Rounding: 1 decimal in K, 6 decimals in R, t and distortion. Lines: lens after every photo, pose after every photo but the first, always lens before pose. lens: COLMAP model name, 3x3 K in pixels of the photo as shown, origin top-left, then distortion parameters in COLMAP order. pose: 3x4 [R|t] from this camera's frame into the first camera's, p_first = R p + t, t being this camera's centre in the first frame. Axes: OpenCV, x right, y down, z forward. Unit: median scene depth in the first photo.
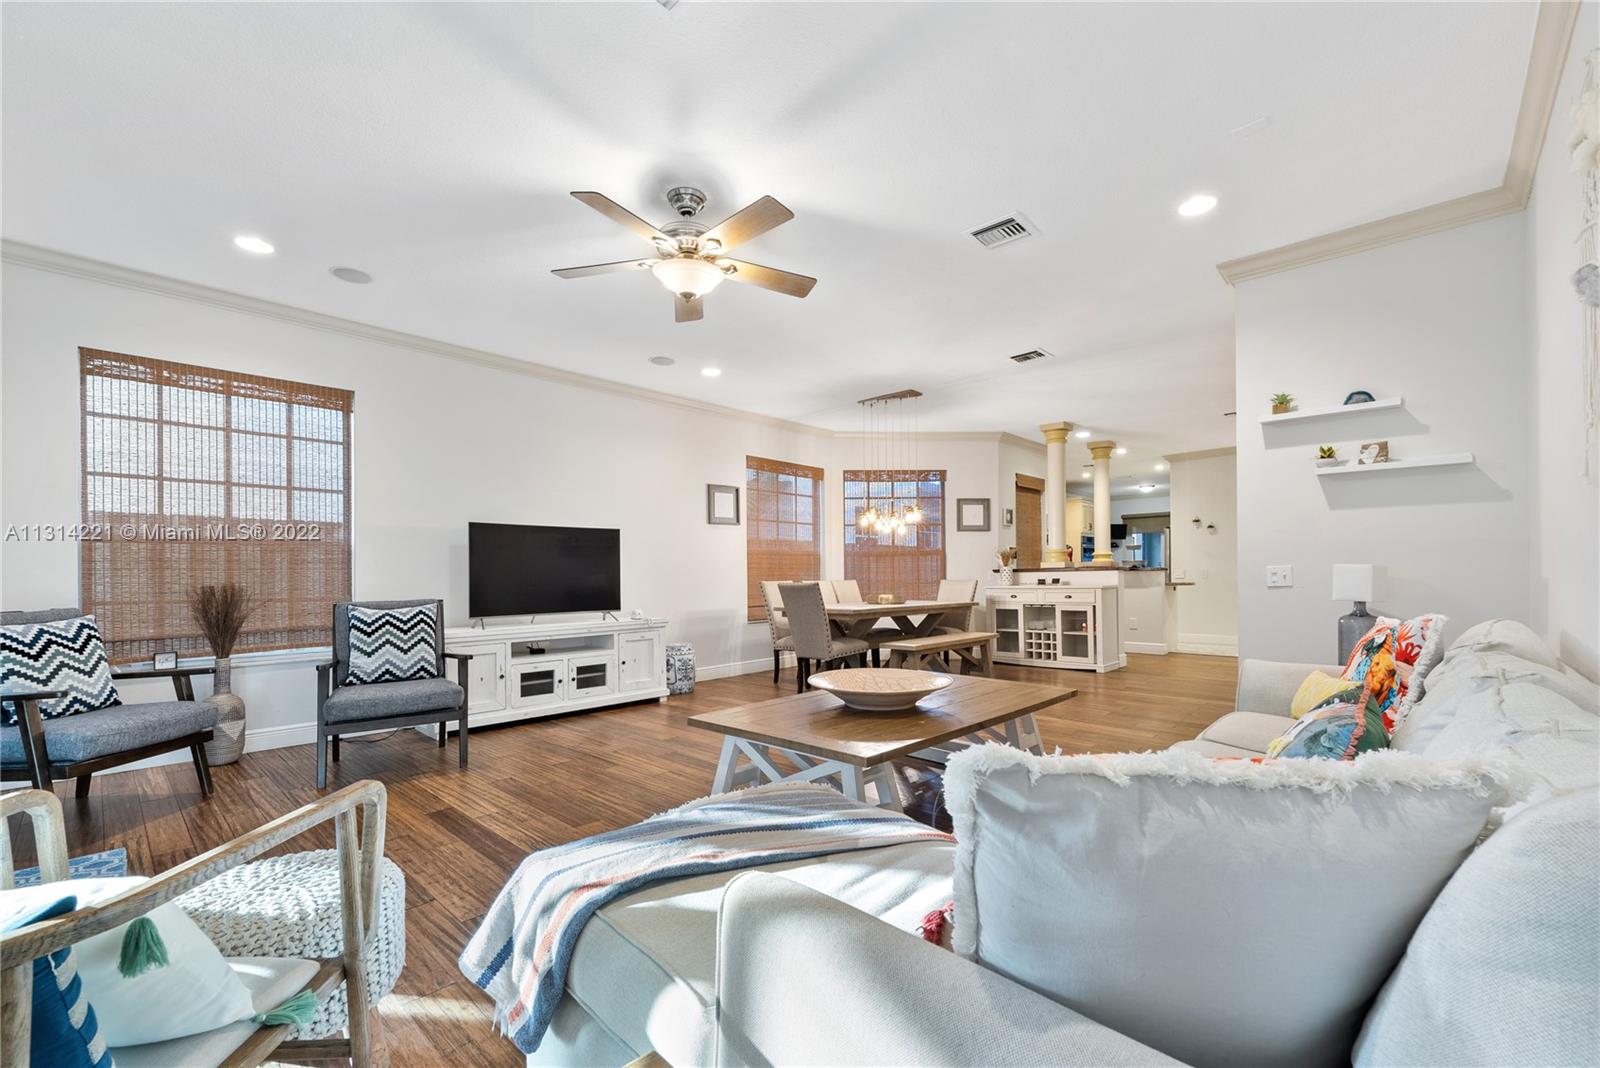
lens RADIAL K [[662.3, 0, 801.2], [0, 662.3, 575.7], [0, 0, 1]] dist [-0.000176, -0.000173]
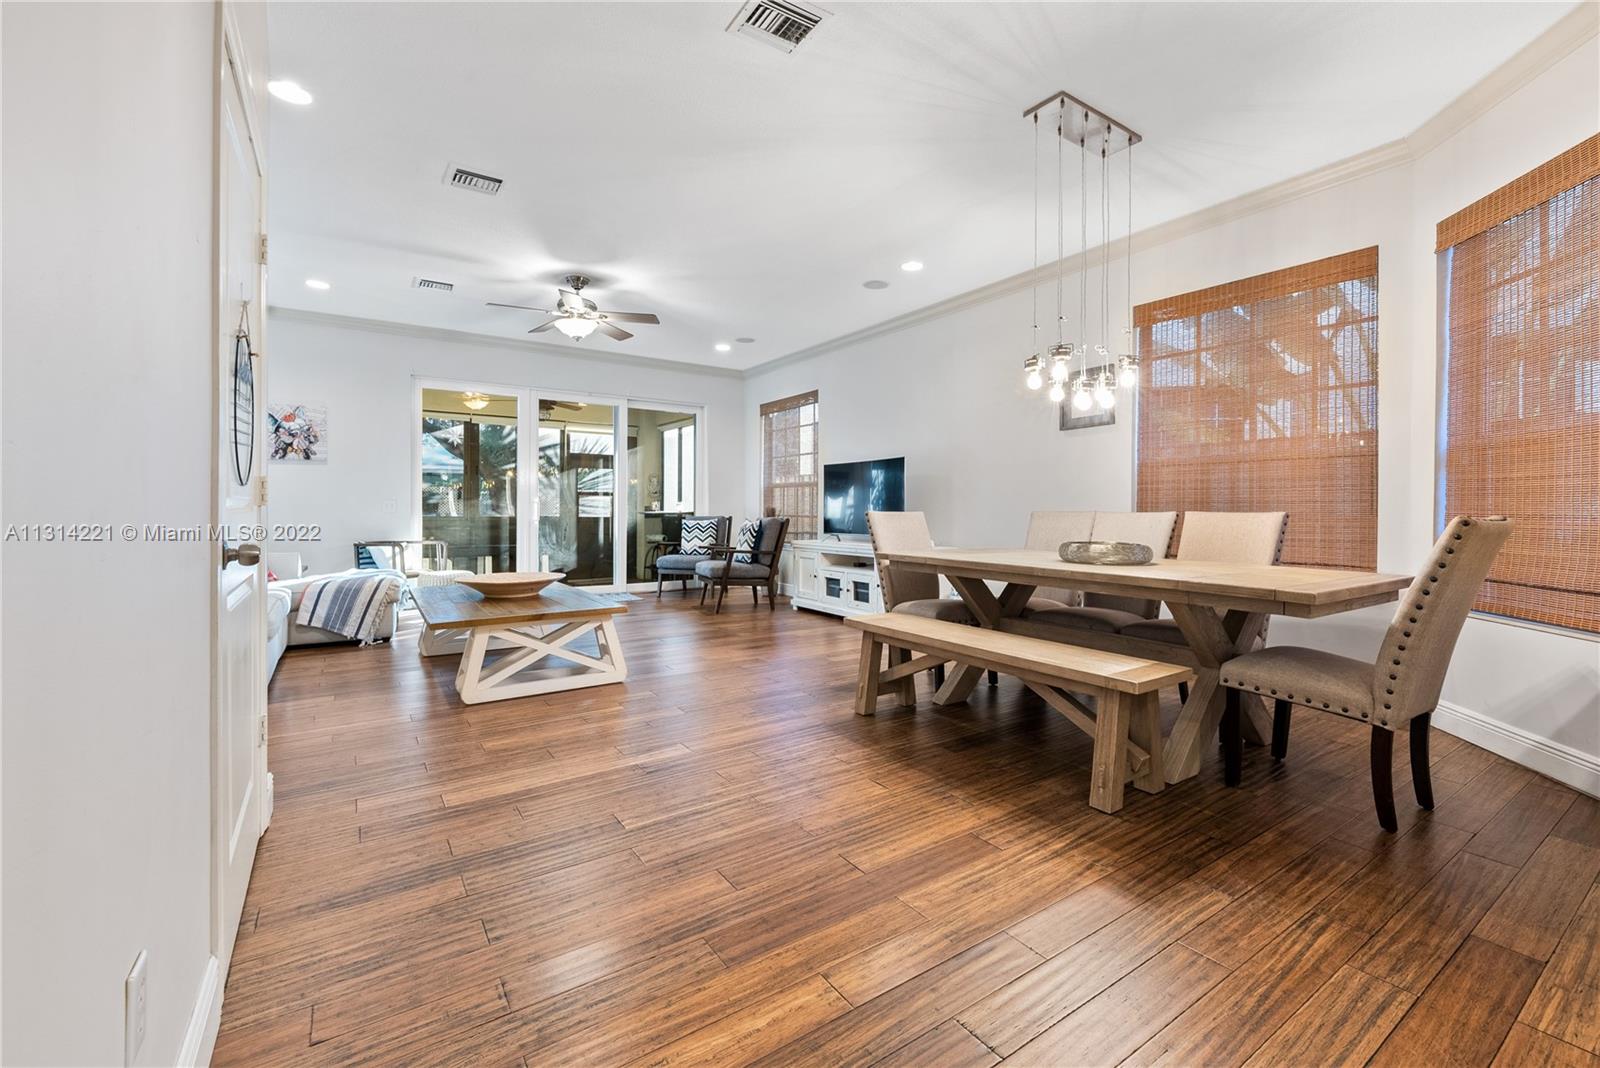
lens RADIAL K [[673.4, 0, 800.0], [0, 673.4, 534.0], [0, 0, 1]] dist [-0.000207, 0.000097]
pose [[-0.224318, 0.044742, -0.973488, 0.846471], [0.003974, 0.998979, 0.044998, 0.000034], [0.974508, 0.006226, -0.224267, 1.175102]]
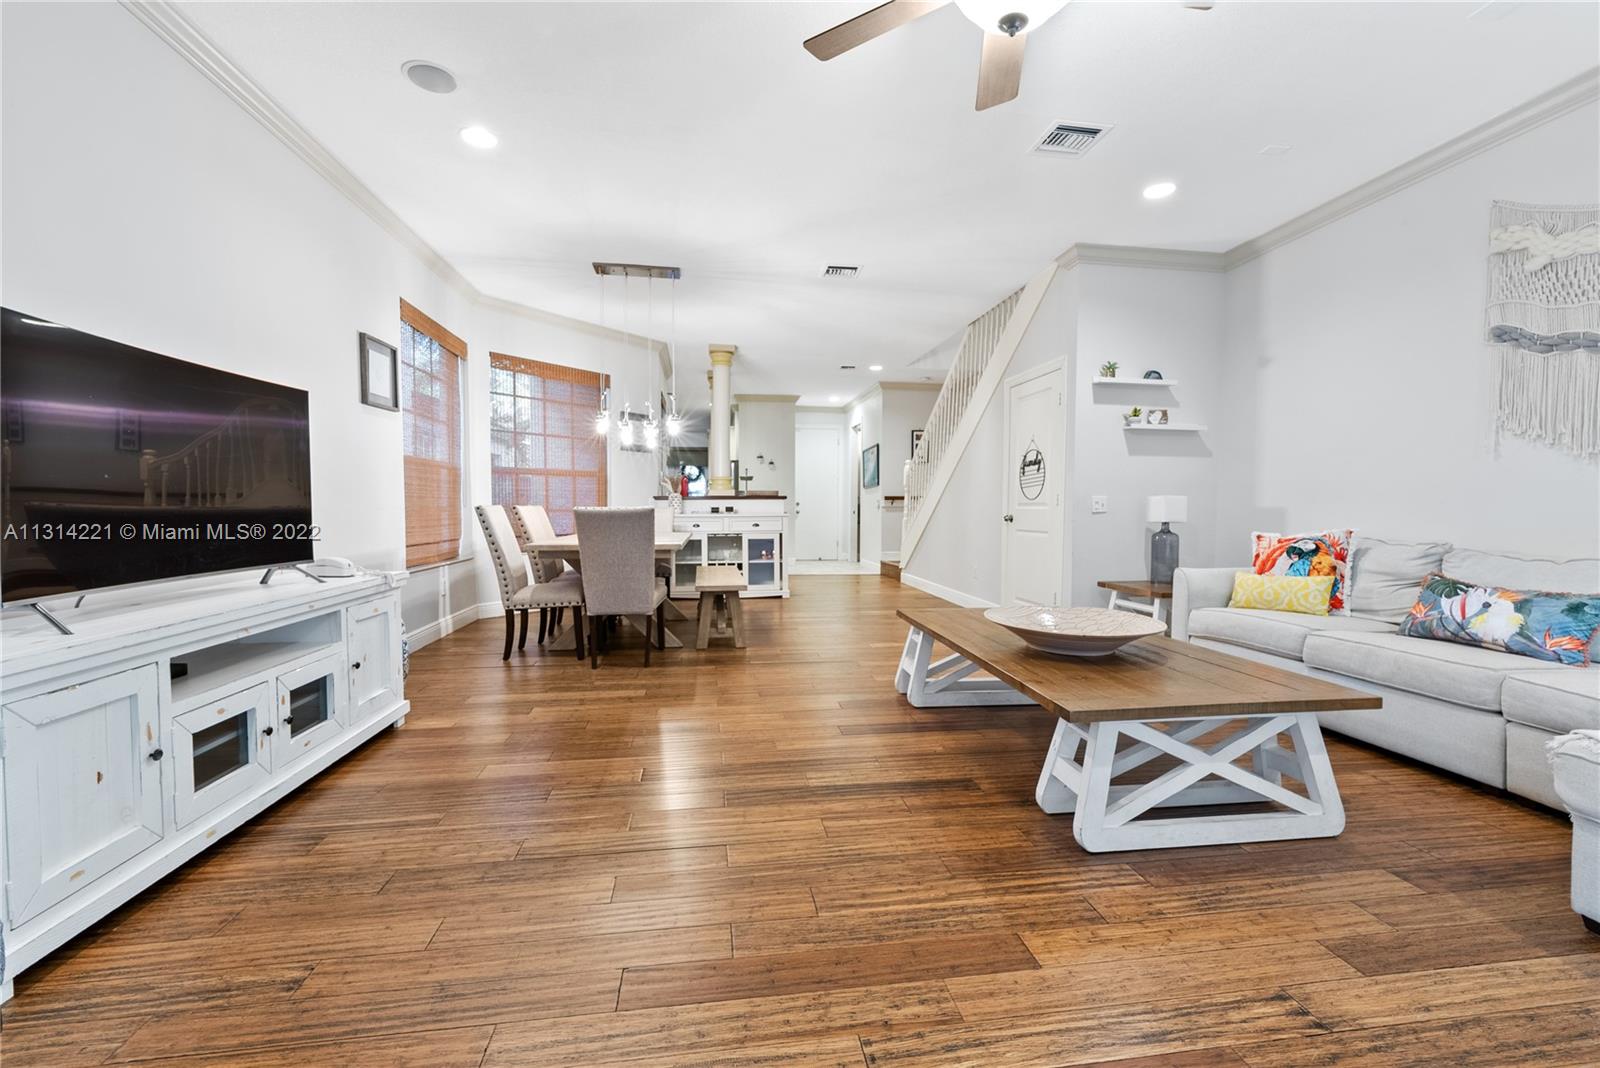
lens RADIAL K [[673.4, 0, 800.0], [0, 673.4, 534.0], [0, 0, 1]] dist [-0.000207, 0.000097]
pose [[0.623904, -0.020218, 0.781239, -0.473442], [-0.010180, 0.999370, 0.033993, 0.014191], [-0.781435, -0.029161, 0.623305, 0.454945]]
